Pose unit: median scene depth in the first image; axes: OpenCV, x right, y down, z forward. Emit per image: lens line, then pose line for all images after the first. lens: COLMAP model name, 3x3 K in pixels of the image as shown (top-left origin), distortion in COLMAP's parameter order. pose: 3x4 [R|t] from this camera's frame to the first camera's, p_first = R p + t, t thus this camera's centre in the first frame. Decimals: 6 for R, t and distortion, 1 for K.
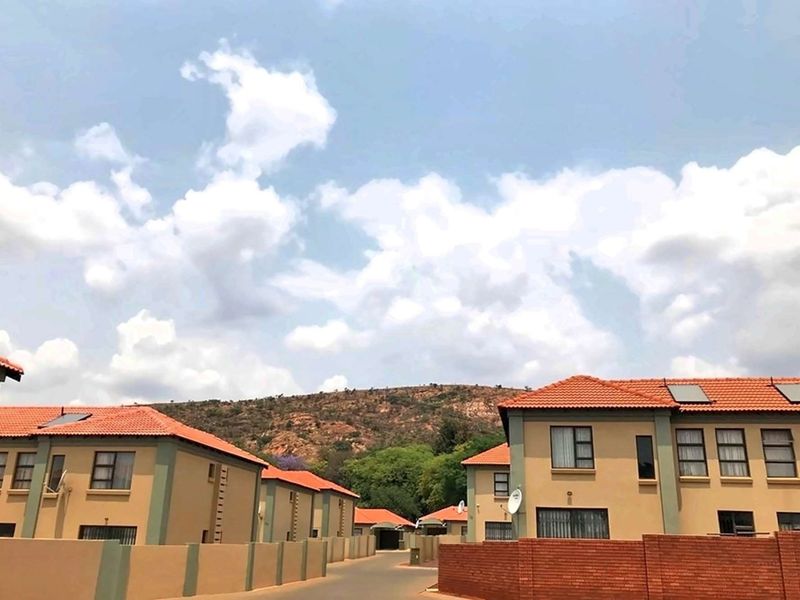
lens RADIAL K [[772.0, 0, 399.3], [0, 772.0, 267.2], [0, 0, 1]] dist [0.012441, 0.007687]
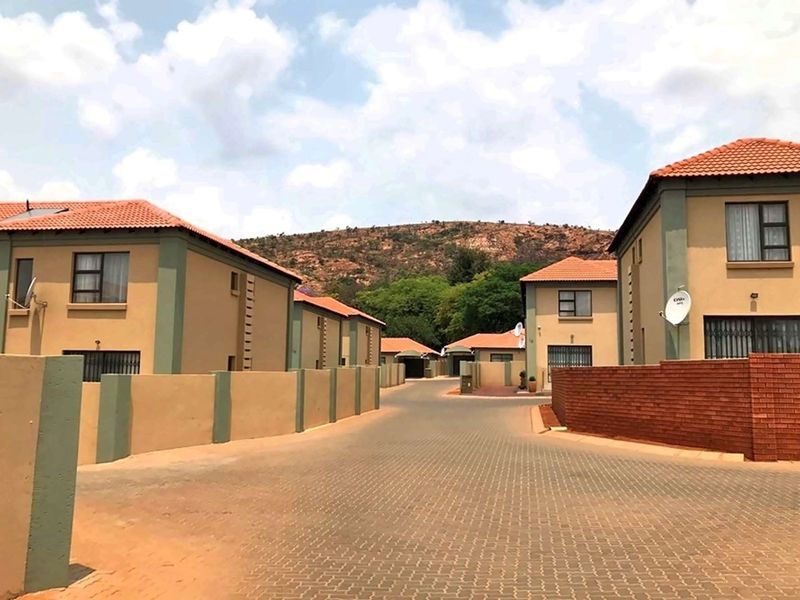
lens RADIAL K [[772.0, 0, 399.3], [0, 772.0, 267.2], [0, 0, 1]] dist [0.012441, 0.007687]
pose [[0.999889, -0.014929, 0.000158, -0.053389], [0.014578, 0.978571, 0.205391, 0.063839], [-0.003221, -0.205366, 0.978680, 0.172673]]
